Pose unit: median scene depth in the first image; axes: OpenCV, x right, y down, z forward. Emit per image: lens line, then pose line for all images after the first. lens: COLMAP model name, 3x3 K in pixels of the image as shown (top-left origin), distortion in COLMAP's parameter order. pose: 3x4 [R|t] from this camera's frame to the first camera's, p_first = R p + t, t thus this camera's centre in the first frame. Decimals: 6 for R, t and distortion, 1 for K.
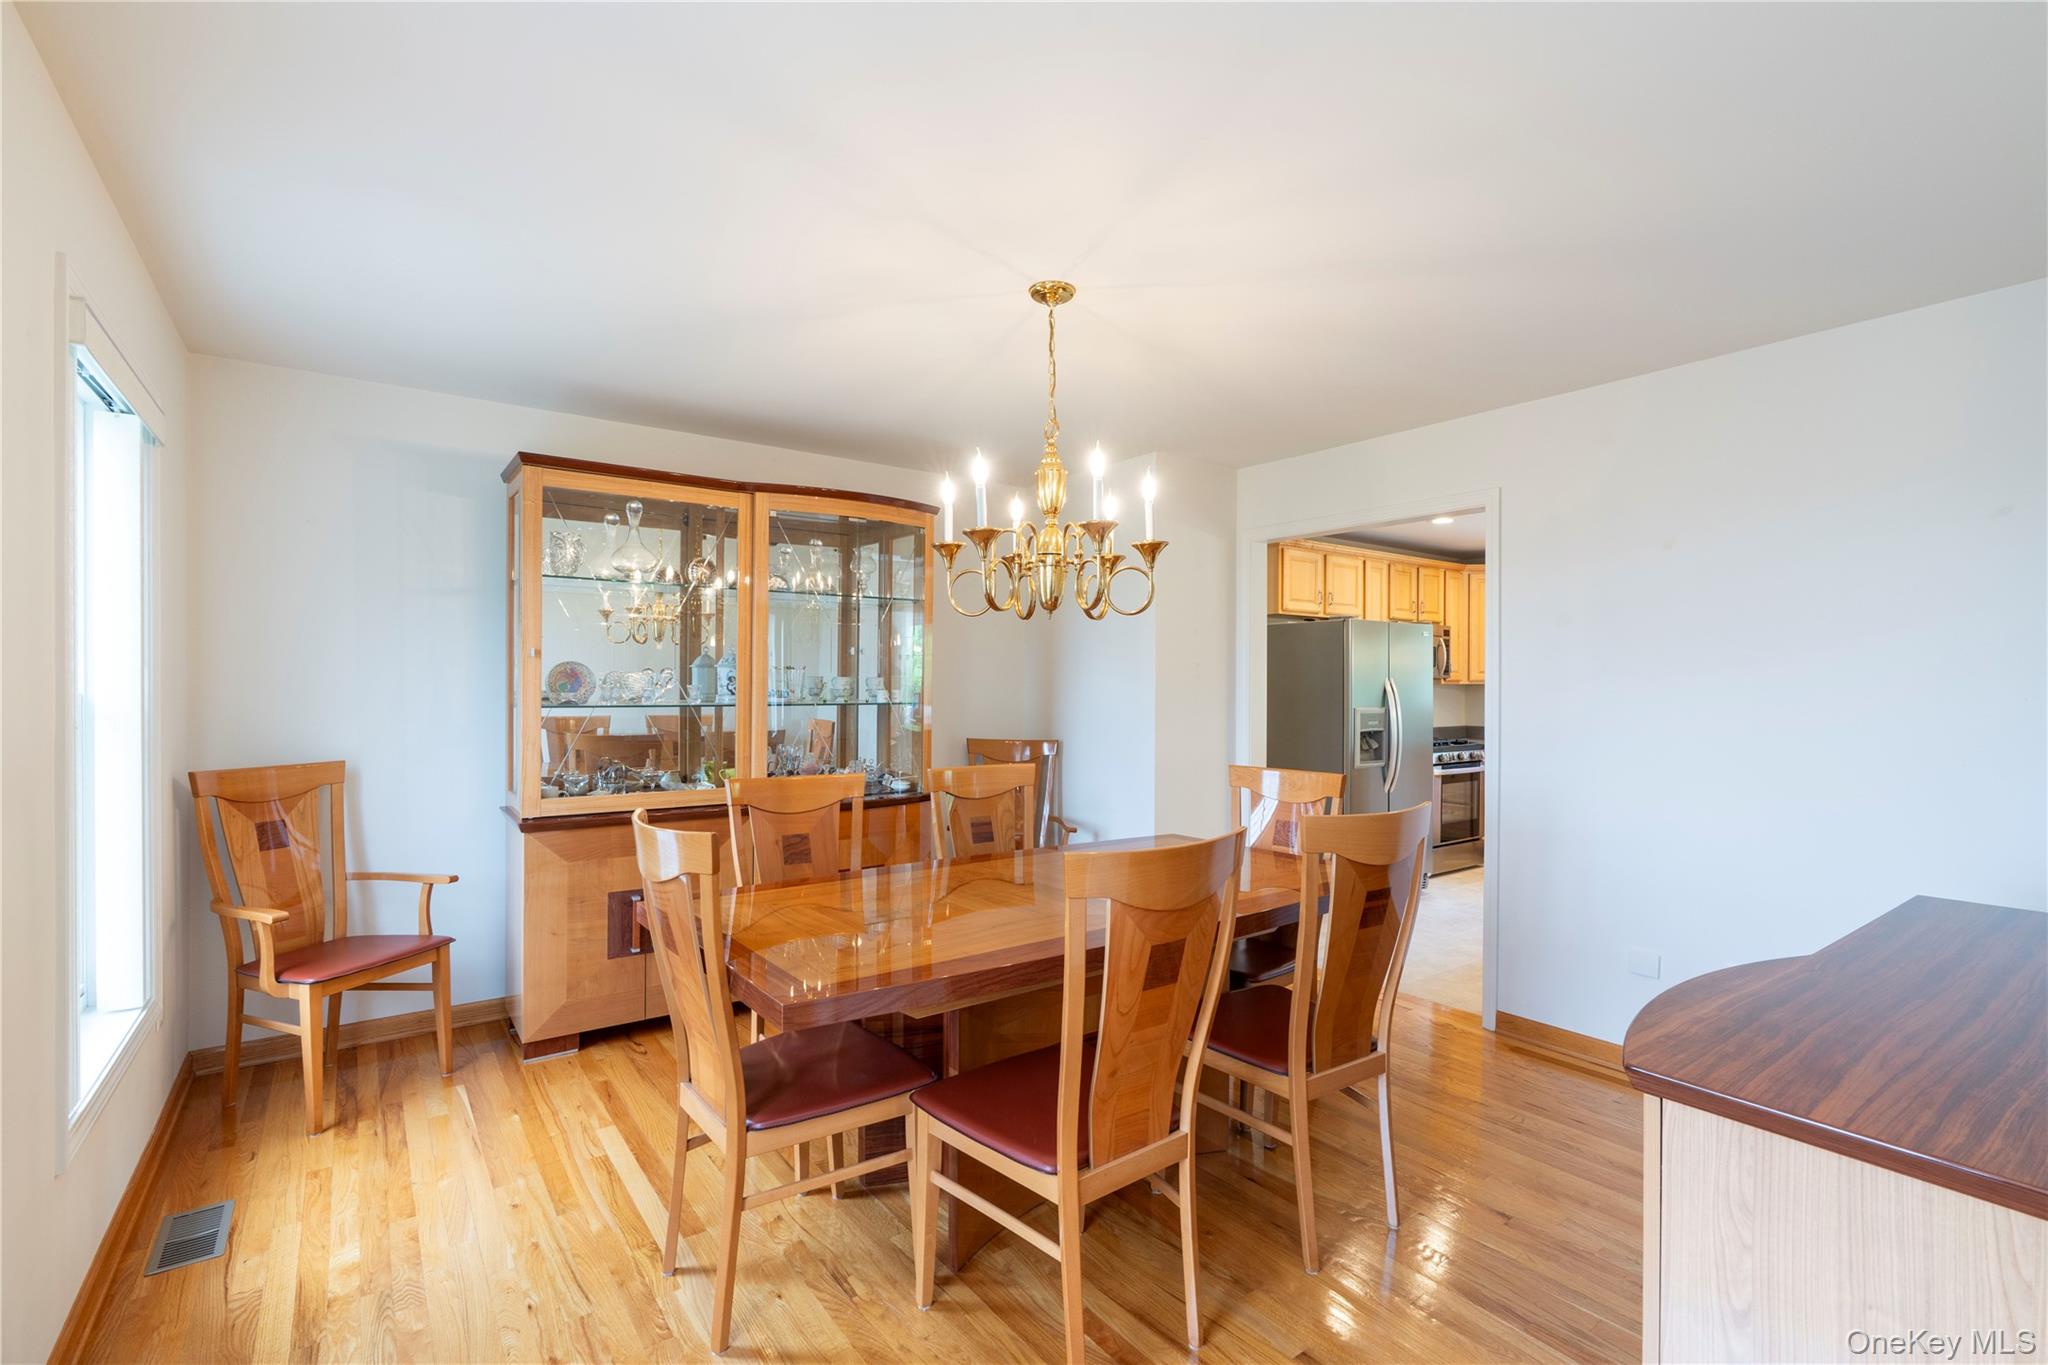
lens RADIAL K [[927.3, 0, 1029.8], [0, 927.3, 683.6], [0, 0, 1]] dist [-0.010293, 0.003947]
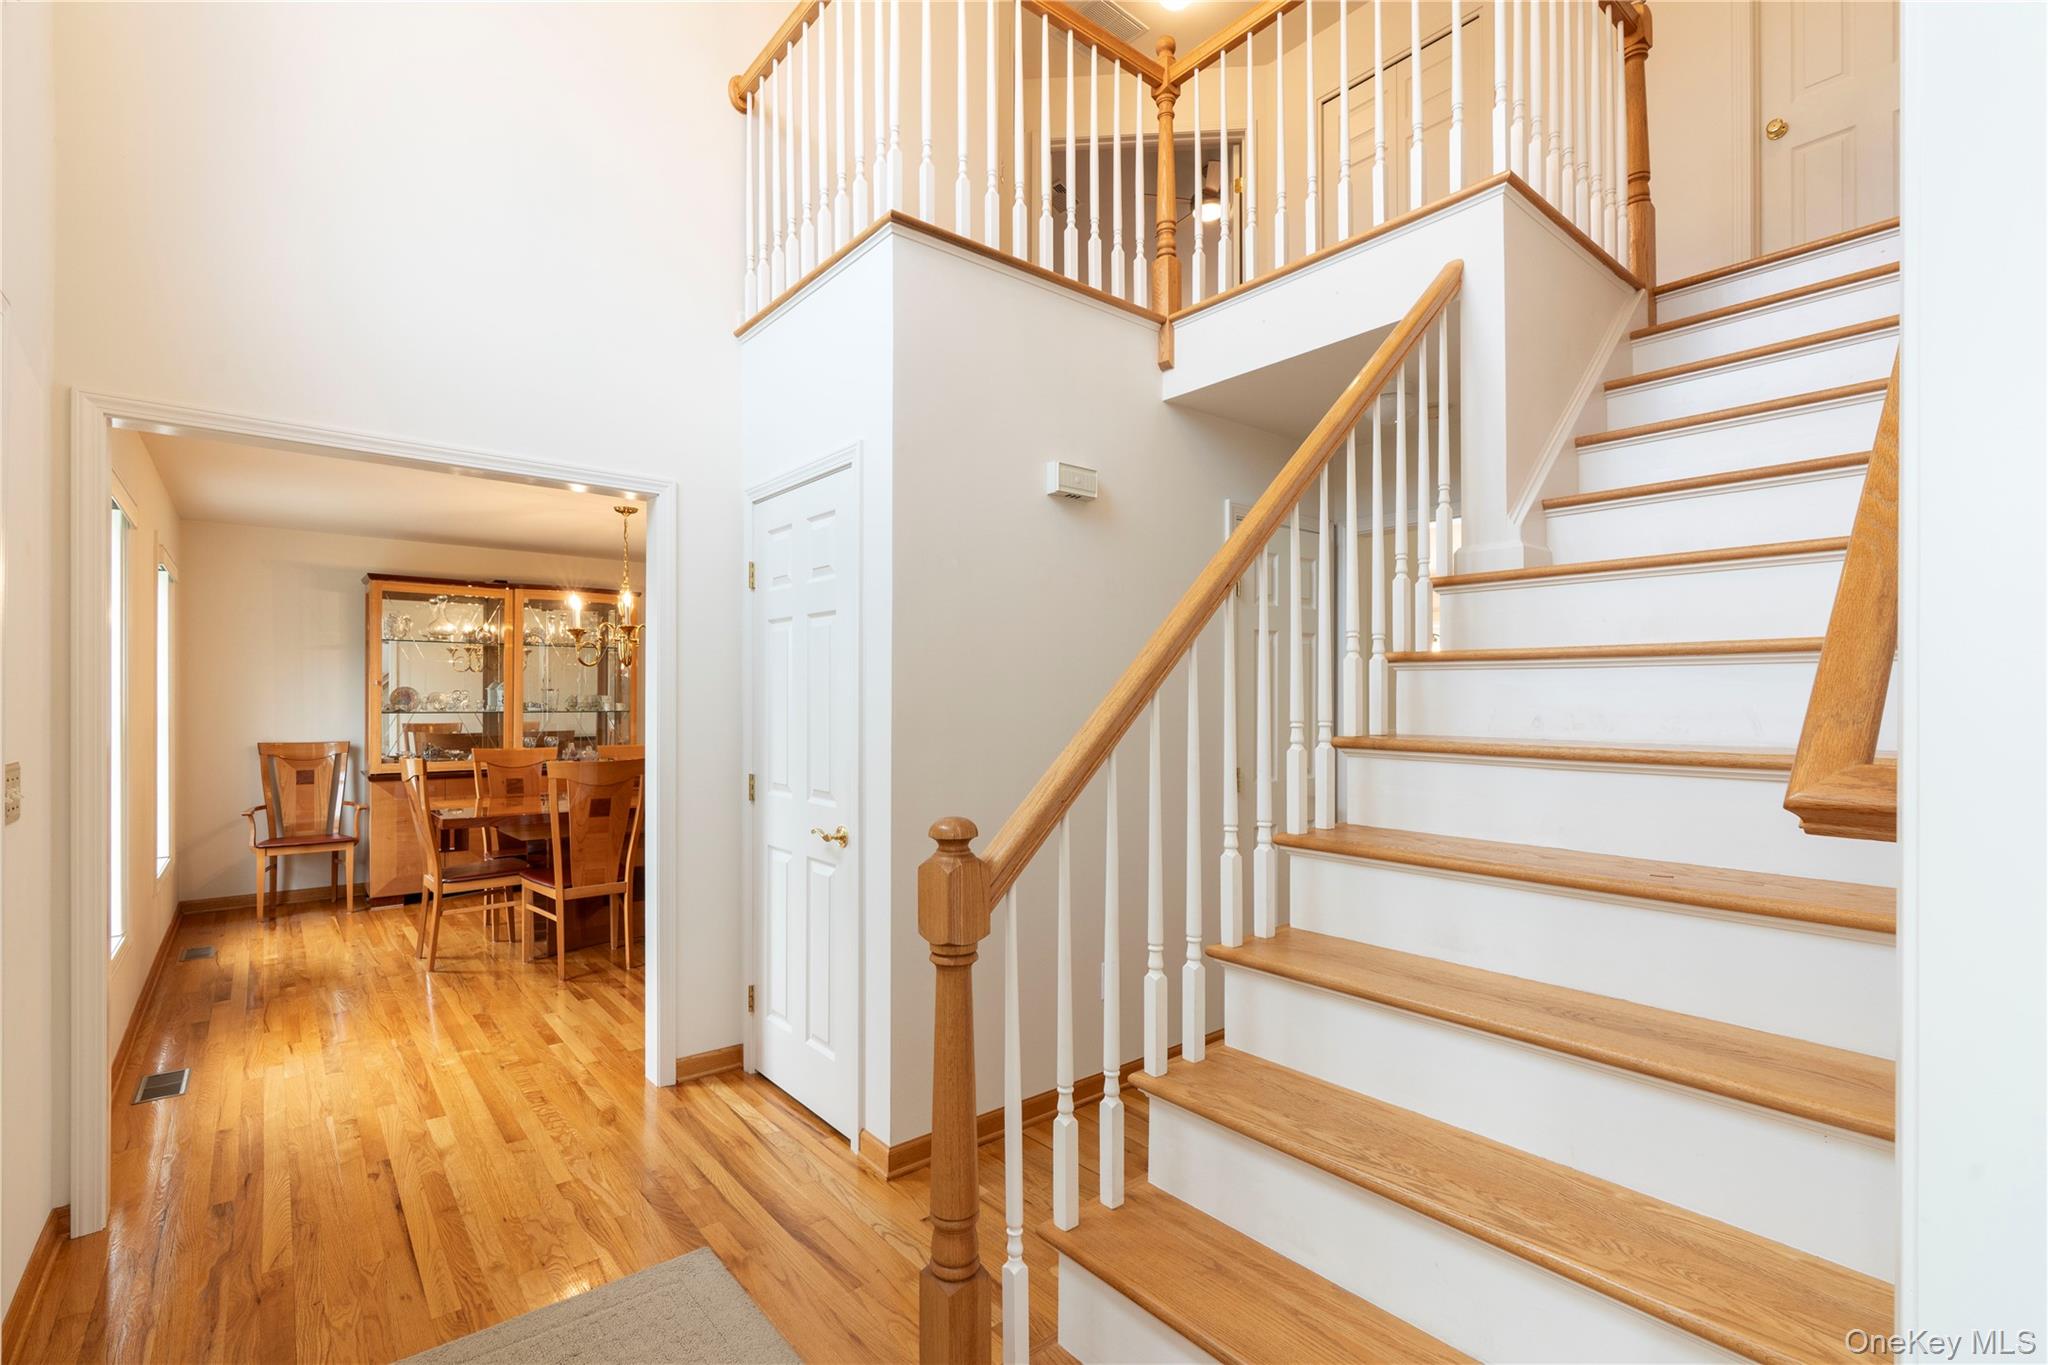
lens RADIAL K [[927.3, 0, 1019.9], [0, 927.3, 694.0], [0, 0, 1]] dist [-0.010293, 0.003947]
pose [[0.998482, -0.001191, 0.055070, 0.615037], [0.001158, 0.999999, 0.000633, -0.011352], [-0.055071, -0.000569, 0.998482, -0.866239]]
